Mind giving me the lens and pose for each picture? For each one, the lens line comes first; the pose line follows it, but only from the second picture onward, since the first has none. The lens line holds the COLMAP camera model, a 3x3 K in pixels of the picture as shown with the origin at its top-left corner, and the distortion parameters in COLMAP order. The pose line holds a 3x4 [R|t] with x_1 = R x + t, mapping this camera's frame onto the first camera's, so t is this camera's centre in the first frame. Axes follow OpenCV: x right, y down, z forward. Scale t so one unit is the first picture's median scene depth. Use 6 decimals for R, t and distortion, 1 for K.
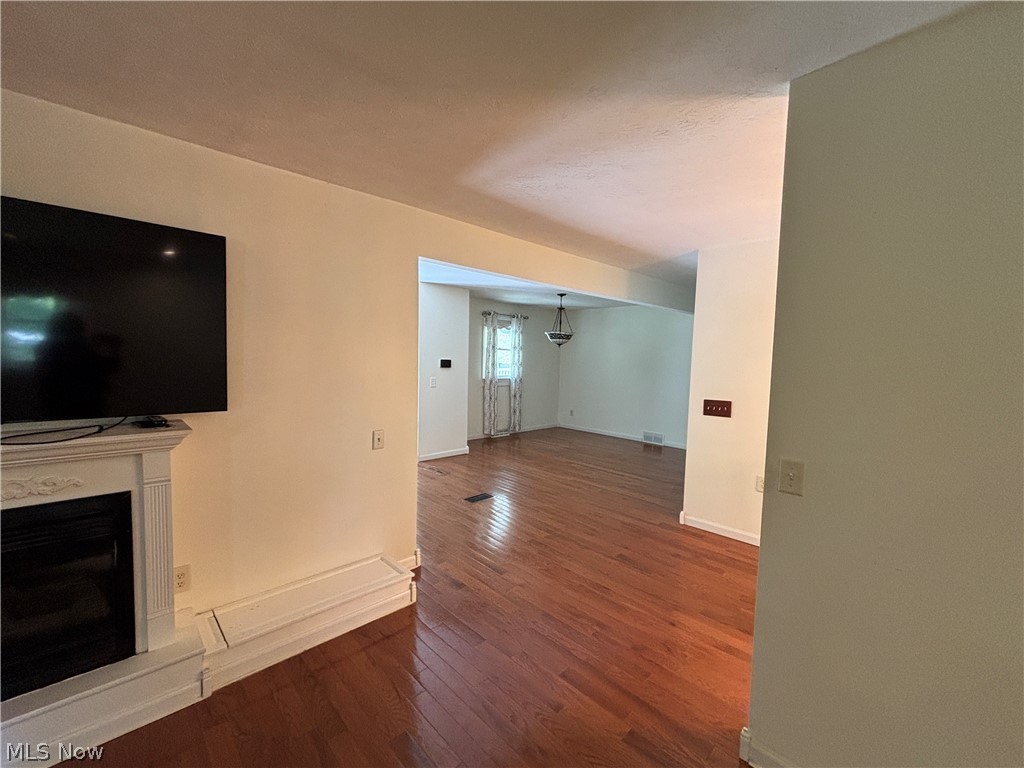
lens RADIAL K [[421.3, 0, 512.7], [0, 421.3, 382.7], [0, 0, 1]] dist [0.002219, -0.000219]
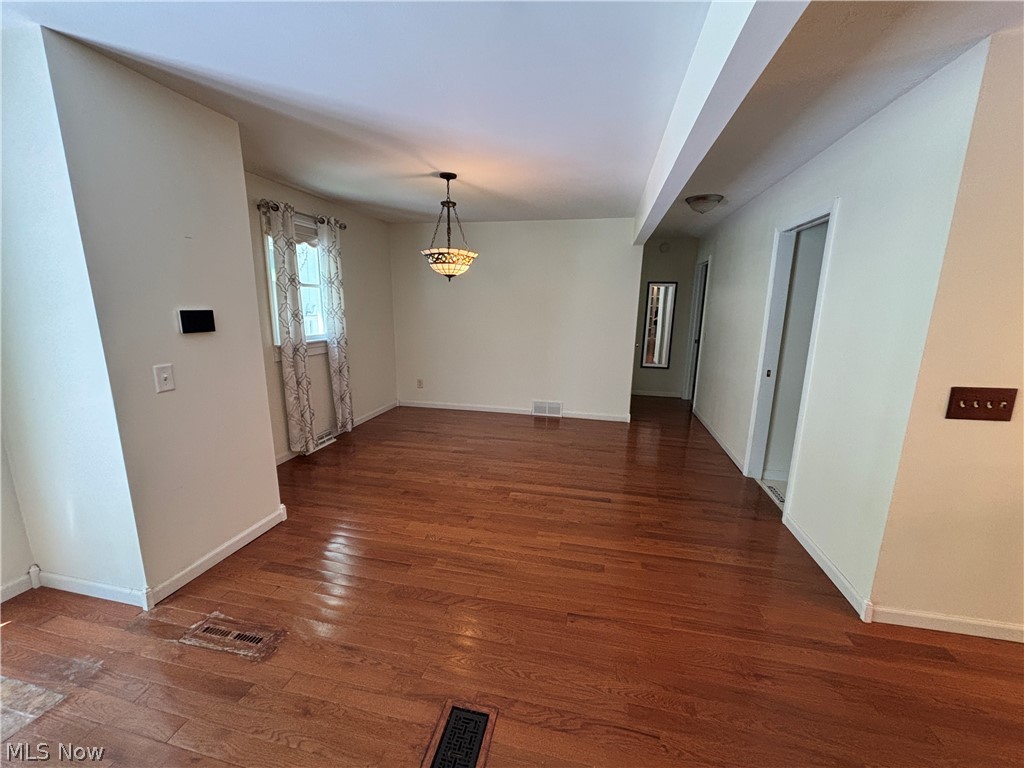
lens RADIAL K [[410.7, 0, 512.0], [0, 410.7, 384.0], [0, 0, 1]] dist [-0.001271, -0.000139]
pose [[0.832164, -0.123444, 0.540615, -0.108296], [0.043342, 0.986404, 0.158520, -0.030022], [-0.552833, -0.108484, 0.826200, 0.454252]]
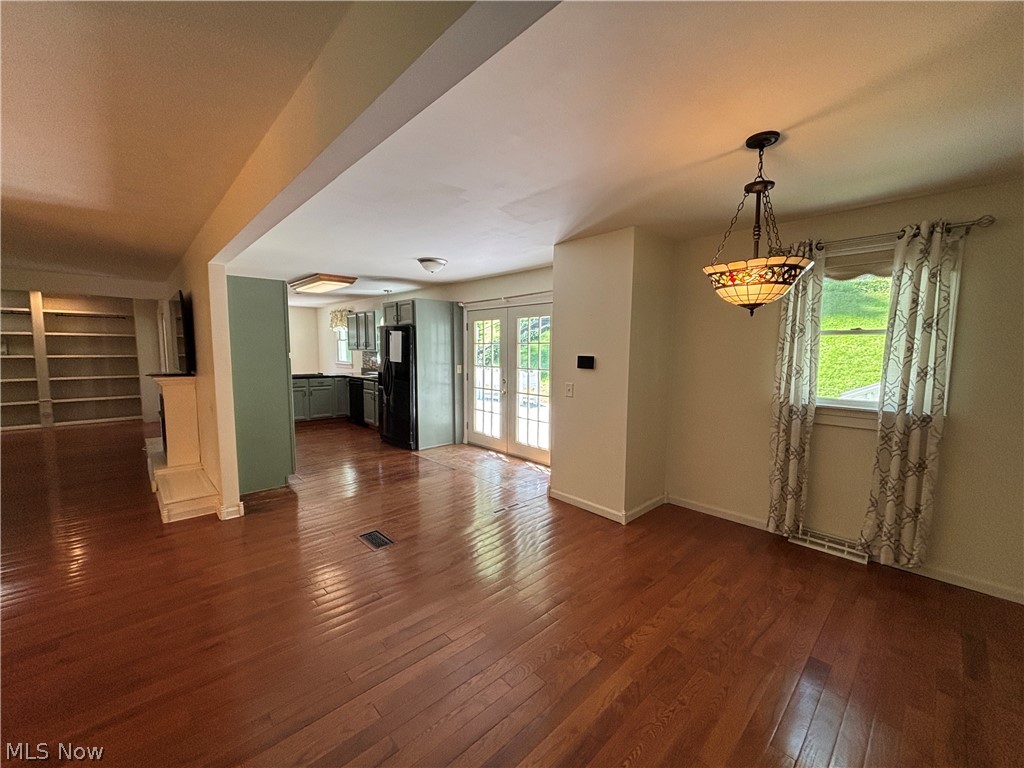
lens RADIAL K [[407.6, 0, 512.2], [0, 407.6, 385.5], [0, 0, 1]] dist [-0.001179, 0.000093]
pose [[-0.008519, 0.063487, -0.997946, 0.370874], [-0.074811, 0.995145, 0.063947, -0.034058], [0.997161, 0.075202, -0.003728, 0.738546]]
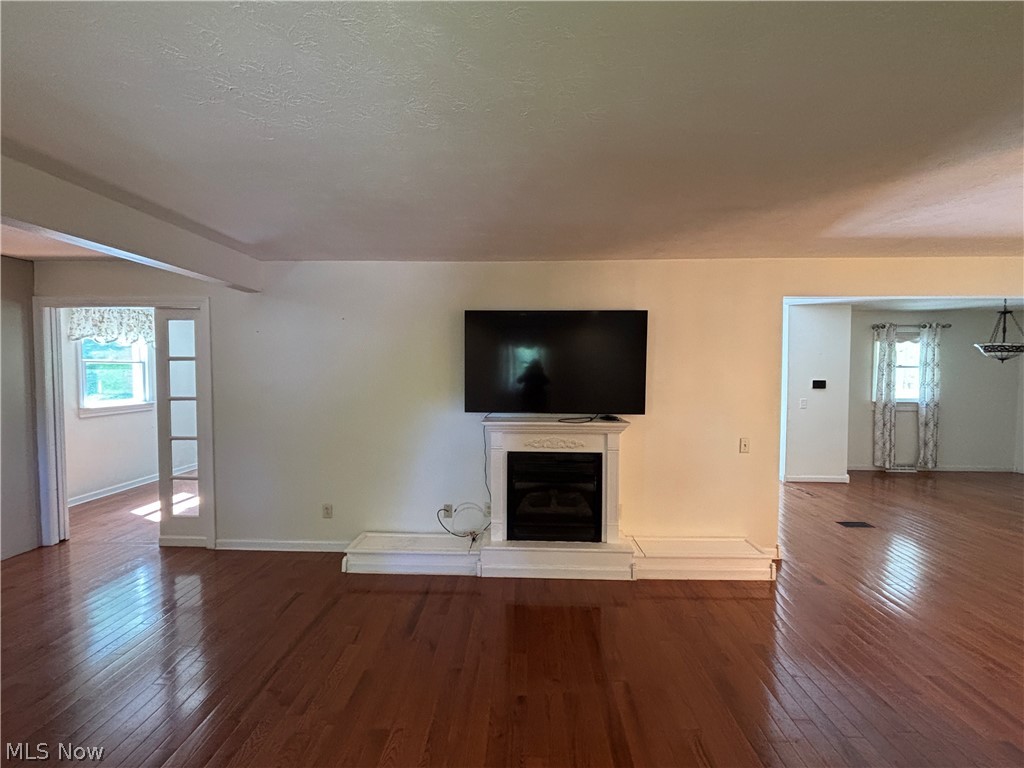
lens RADIAL K [[421.3, 0, 512.7], [0, 421.3, 382.7], [0, 0, 1]] dist [0.002219, -0.000219]
pose [[0.693242, -0.000577, -0.720705, 0.042243], [-0.032092, 0.998983, -0.031670, 0.003397], [0.719990, 0.045084, 0.692518, -0.143897]]
